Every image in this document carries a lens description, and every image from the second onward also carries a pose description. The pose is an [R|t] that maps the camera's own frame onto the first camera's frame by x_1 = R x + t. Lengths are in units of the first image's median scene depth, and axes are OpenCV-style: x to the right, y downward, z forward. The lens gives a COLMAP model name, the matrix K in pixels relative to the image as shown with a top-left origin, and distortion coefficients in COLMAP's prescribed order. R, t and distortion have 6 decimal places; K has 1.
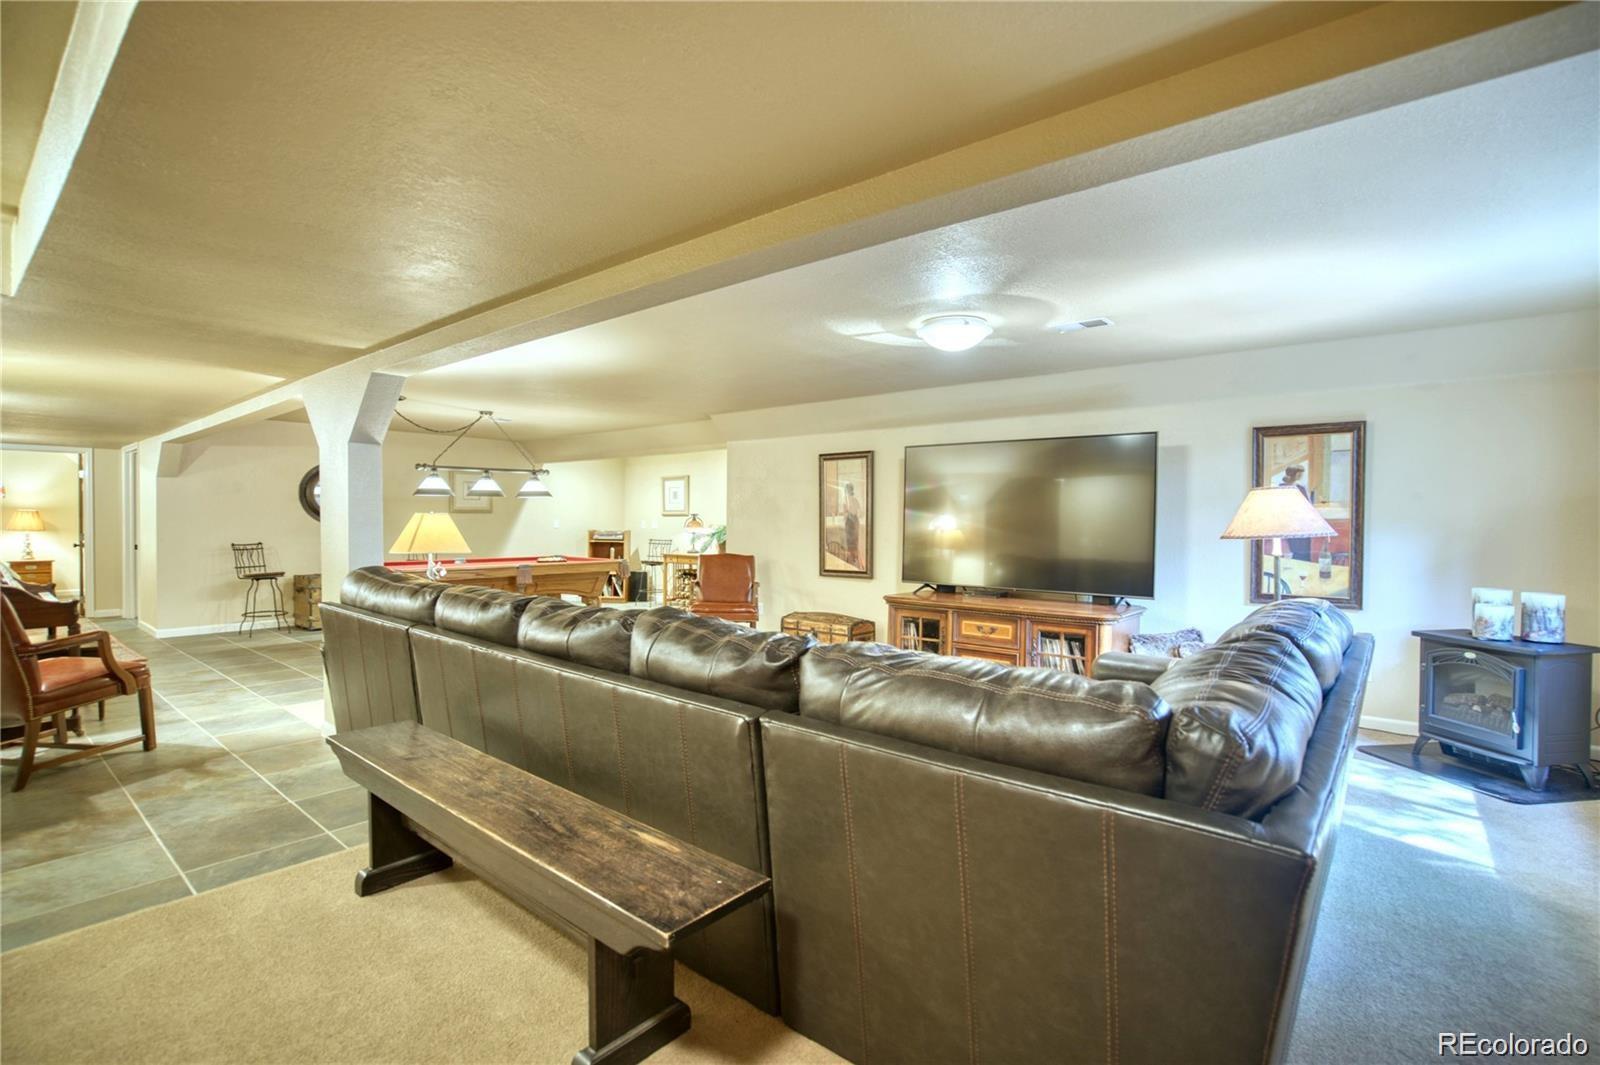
lens RADIAL K [[735.1, 0, 799.9], [0, 735.1, 534.2], [0, 0, 1]] dist [-0.038517, 0.003408]
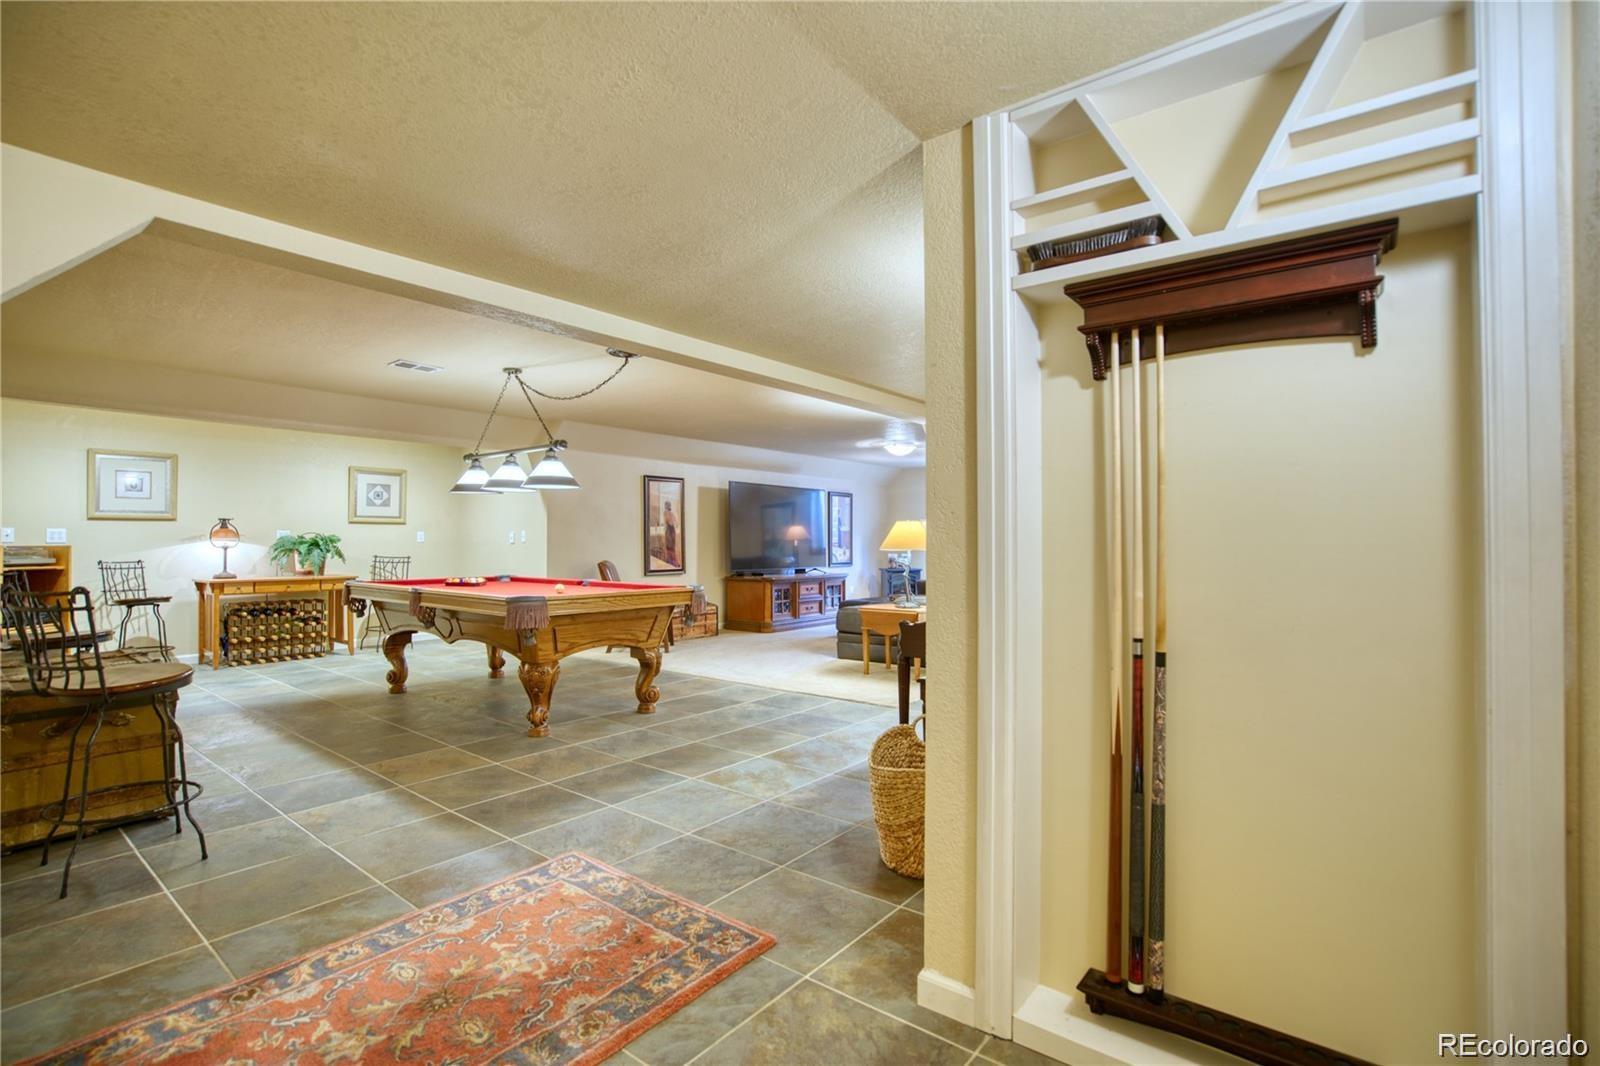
lens RADIAL K [[735.1, 0, 799.8], [0, 735.1, 534.8], [0, 0, 1]] dist [-0.038517, 0.003408]
pose [[-0.013107, 0.001317, 0.999913, -1.202412], [0.018149, 0.999835, -0.001079, -0.004624], [-0.999749, 0.018134, -0.013129, 0.775641]]
